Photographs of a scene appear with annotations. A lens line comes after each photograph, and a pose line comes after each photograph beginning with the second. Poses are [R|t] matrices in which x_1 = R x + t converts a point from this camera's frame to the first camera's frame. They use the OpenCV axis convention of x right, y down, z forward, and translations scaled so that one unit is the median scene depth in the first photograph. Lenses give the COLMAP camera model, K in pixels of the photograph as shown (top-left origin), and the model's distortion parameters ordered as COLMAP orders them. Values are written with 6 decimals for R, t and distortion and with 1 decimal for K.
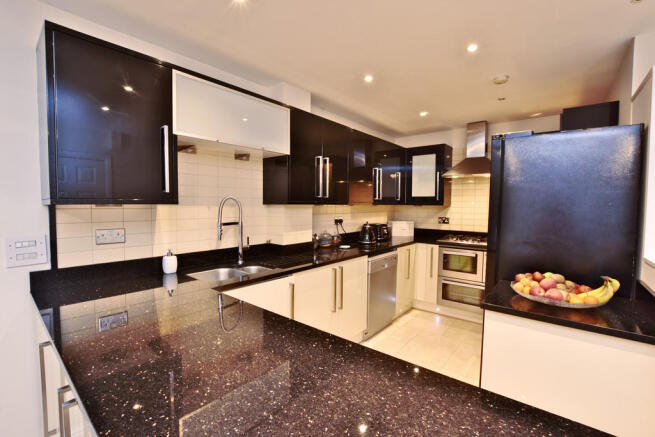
lens RADIAL K [[289.1, 0, 327.9], [0, 289.1, 219.2], [0, 0, 1]] dist [-0.012560, 0.000874]
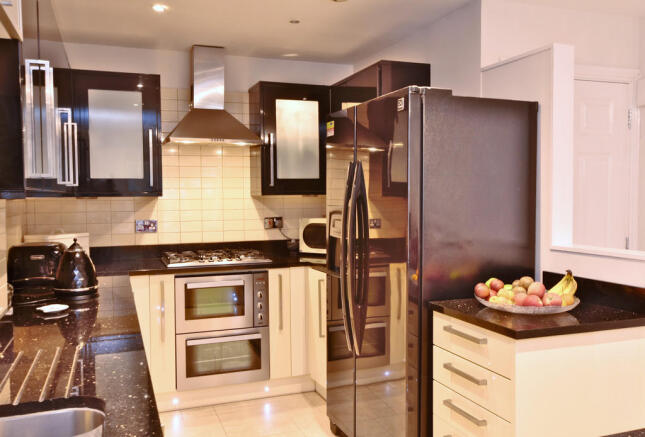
lens RADIAL K [[563.1, 0, 323.1], [0, 563.1, 219.2], [0, 0, 1]] dist [-0.002550, 0.000460]
pose [[0.498605, -0.051779, 0.865282, -0.327667], [0.058081, 0.997967, 0.026251, -0.017367], [-0.864881, 0.037167, 0.500598, 0.267485]]
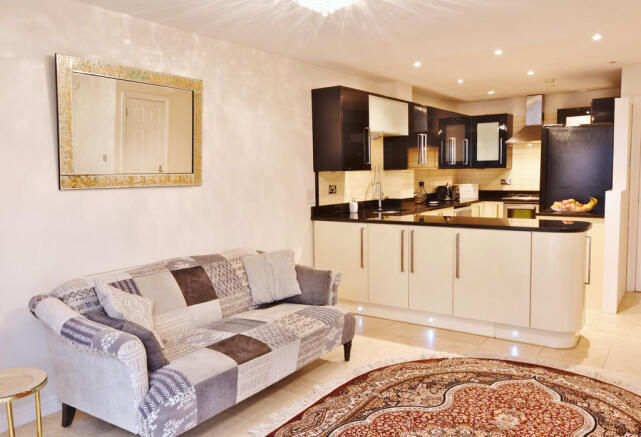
lens RADIAL K [[505.9, 0, 321.2], [0, 505.9, 216.7], [0, 0, 1]] dist [0.031111, -0.002437]
pose [[0.996971, -0.028998, 0.072164, -0.484973], [0.026152, 0.998854, 0.040074, 0.045354], [-0.073243, -0.038065, 0.996587, -0.965692]]
